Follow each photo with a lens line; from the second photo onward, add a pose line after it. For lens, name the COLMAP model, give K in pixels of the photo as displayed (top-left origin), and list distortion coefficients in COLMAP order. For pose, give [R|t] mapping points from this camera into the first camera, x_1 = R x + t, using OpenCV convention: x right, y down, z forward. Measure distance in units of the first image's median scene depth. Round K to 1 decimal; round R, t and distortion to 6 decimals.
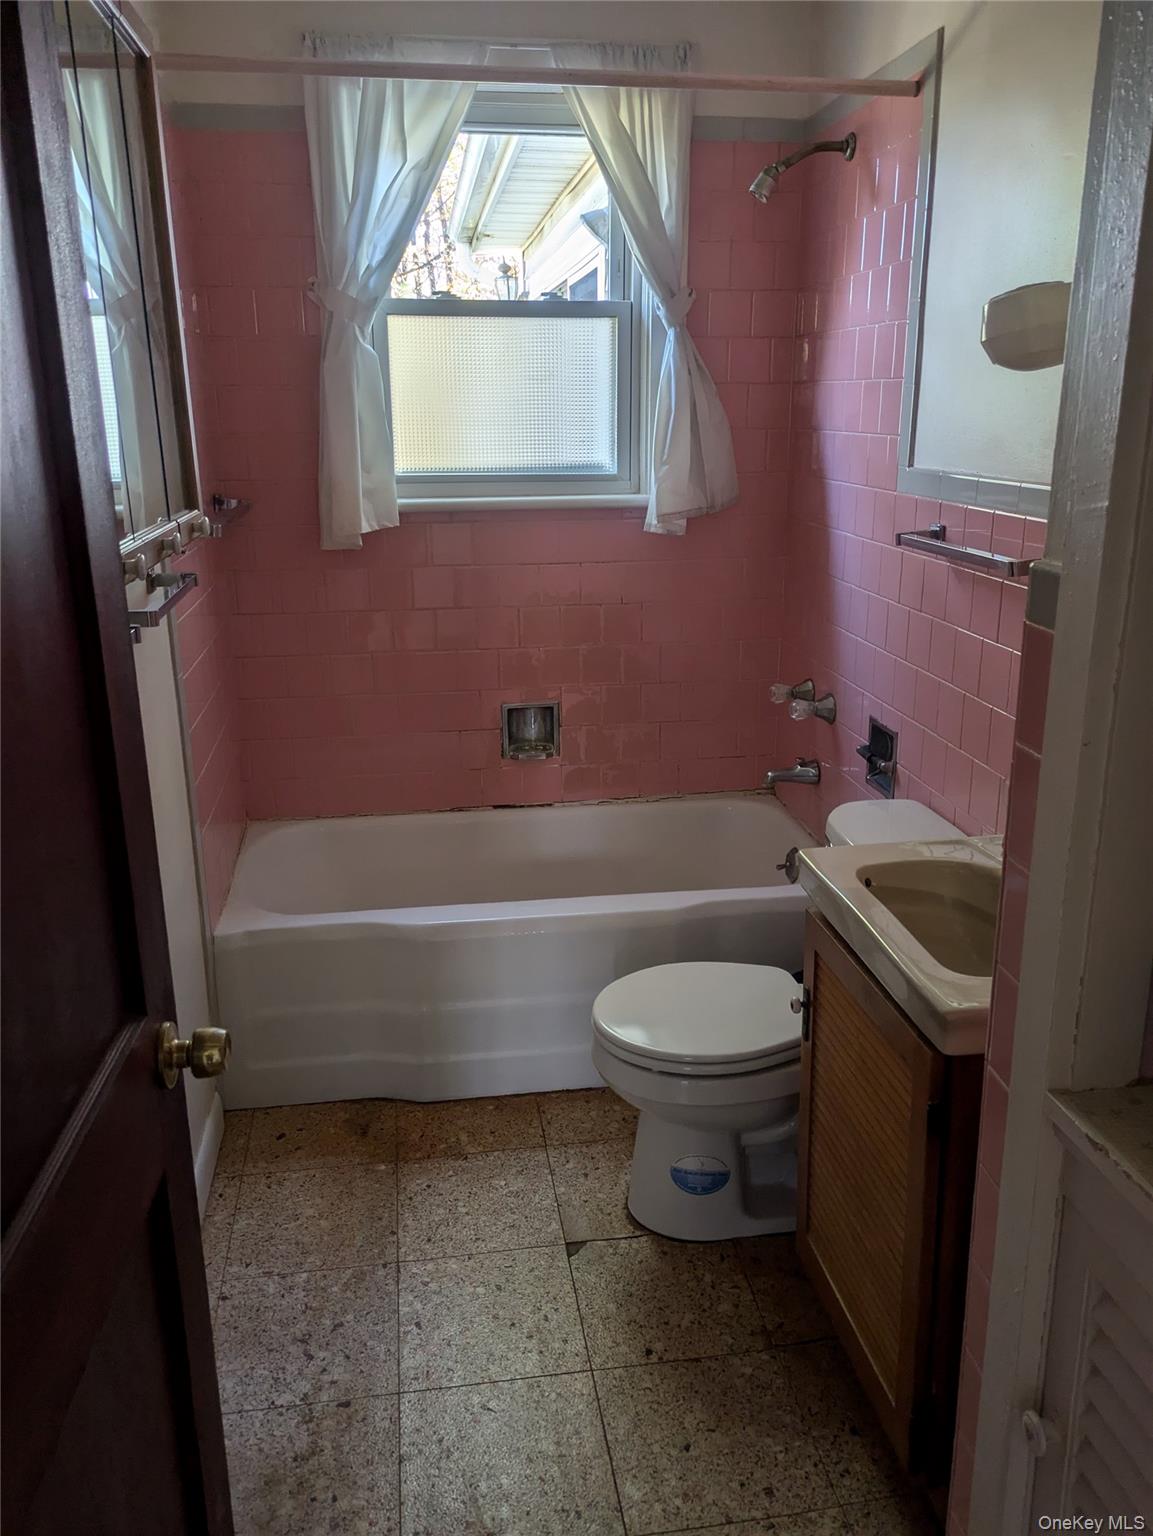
lens RADIAL K [[1198.7, 0, 607.2], [0, 1198.7, 775.2], [0, 0, 1]] dist [0.061654, -0.075905]
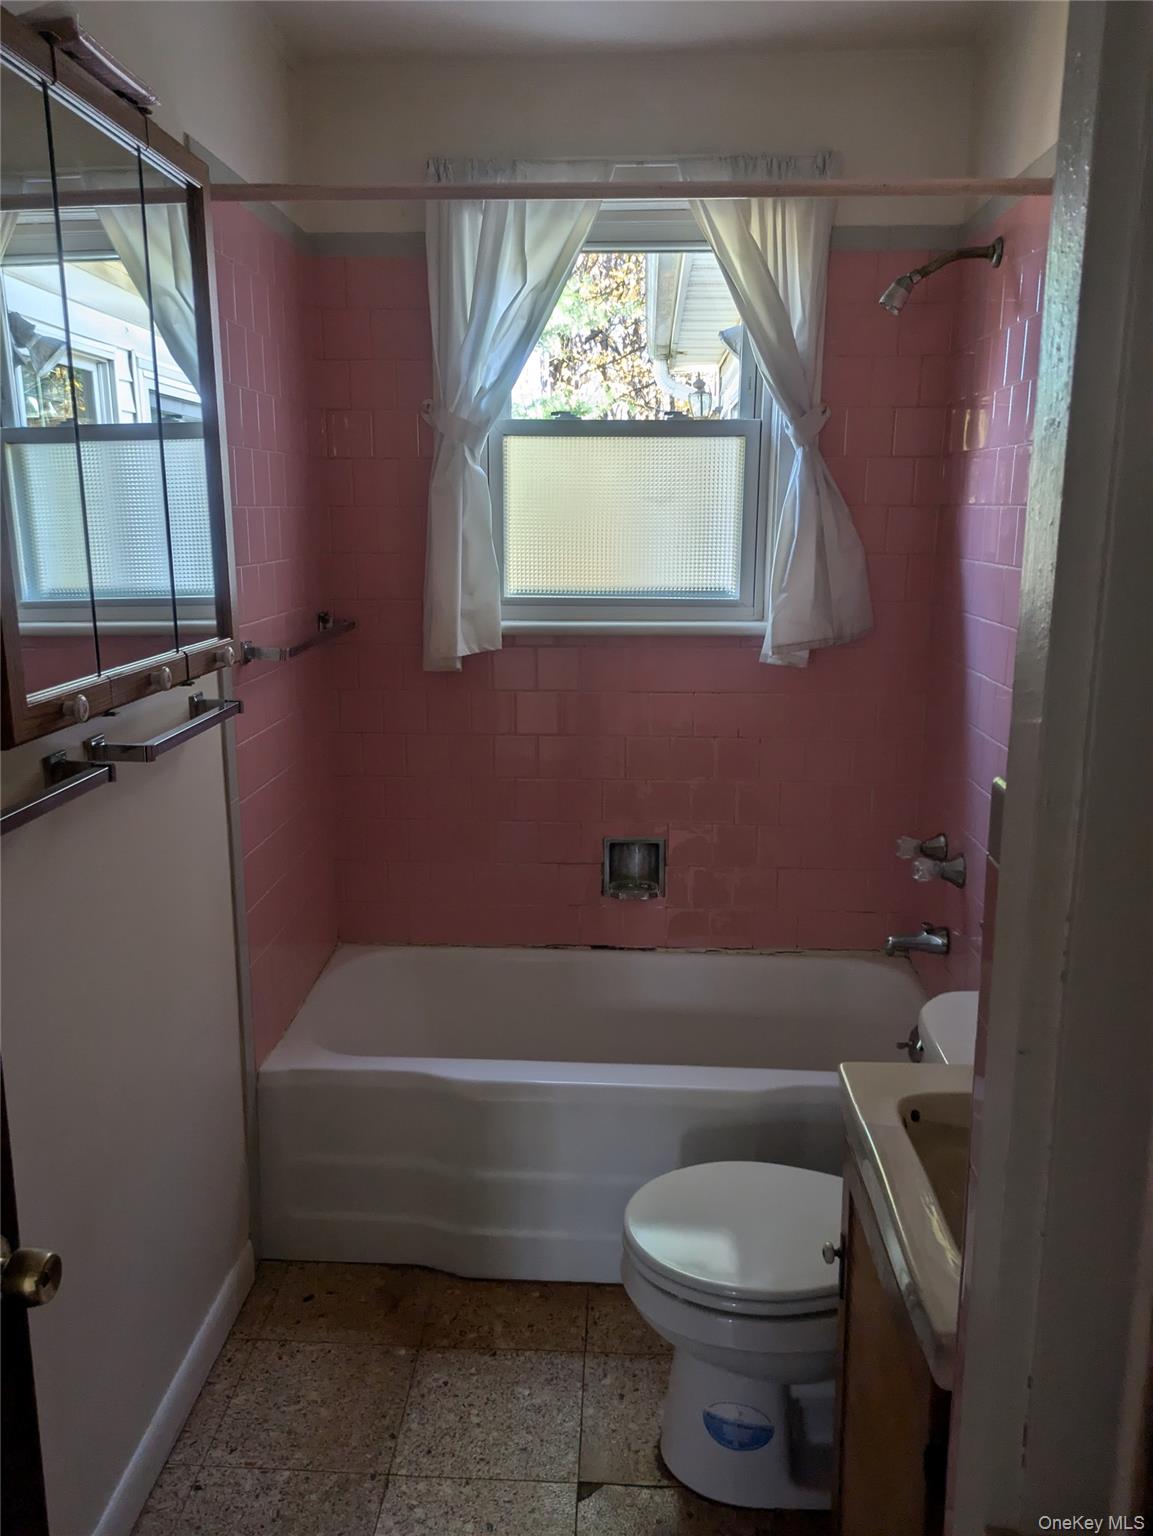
lens RADIAL K [[1198.7, 0, 607.2], [0, 1198.7, 775.2], [0, 0, 1]] dist [0.061654, -0.075905]
pose [[0.978838, 0.052707, -0.197733, 0.110349], [-0.068528, 0.994898, -0.074037, -0.044476], [0.192822, 0.086020, 0.977456, 0.095284]]
